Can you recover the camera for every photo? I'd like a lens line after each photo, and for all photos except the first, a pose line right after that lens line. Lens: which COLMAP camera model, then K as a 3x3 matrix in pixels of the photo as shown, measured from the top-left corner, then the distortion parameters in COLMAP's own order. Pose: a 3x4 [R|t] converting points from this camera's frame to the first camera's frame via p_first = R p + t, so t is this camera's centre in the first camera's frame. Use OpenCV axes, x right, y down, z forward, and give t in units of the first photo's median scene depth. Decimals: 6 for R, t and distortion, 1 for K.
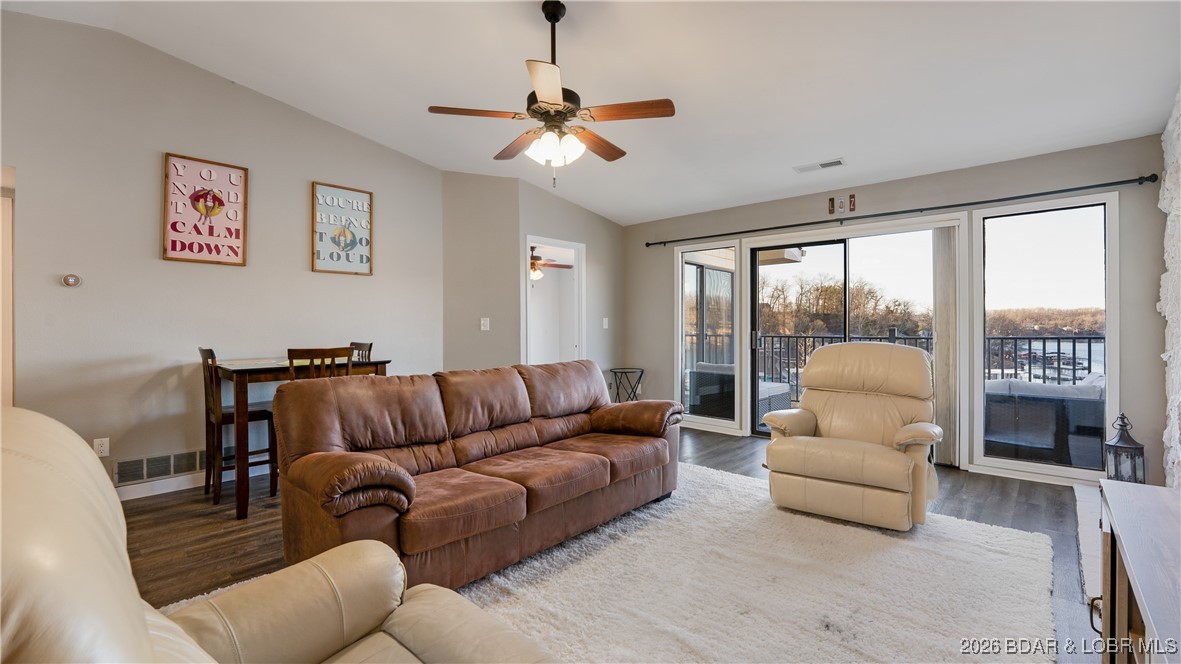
lens RADIAL K [[494.4, 0, 590.8], [0, 494.4, 330.9], [0, 0, 1]] dist [-0.023836, -0.000381]
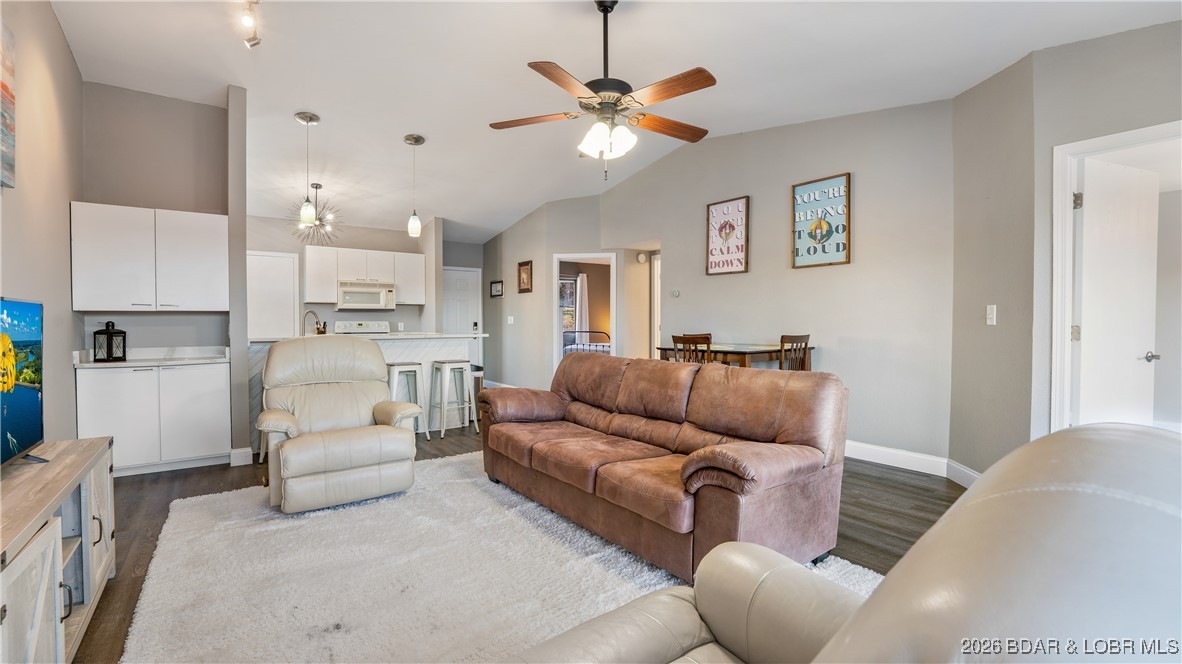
lens RADIAL K [[494.8, 0, 584.5], [0, 494.8, 331.6], [0, 0, 1]] dist [-0.023836, -0.000381]
pose [[-0.194065, 0.026519, -0.980630, 0.598767], [-0.009028, 0.999544, 0.028817, -0.008518], [0.980947, 0.014446, -0.193737, 0.759745]]
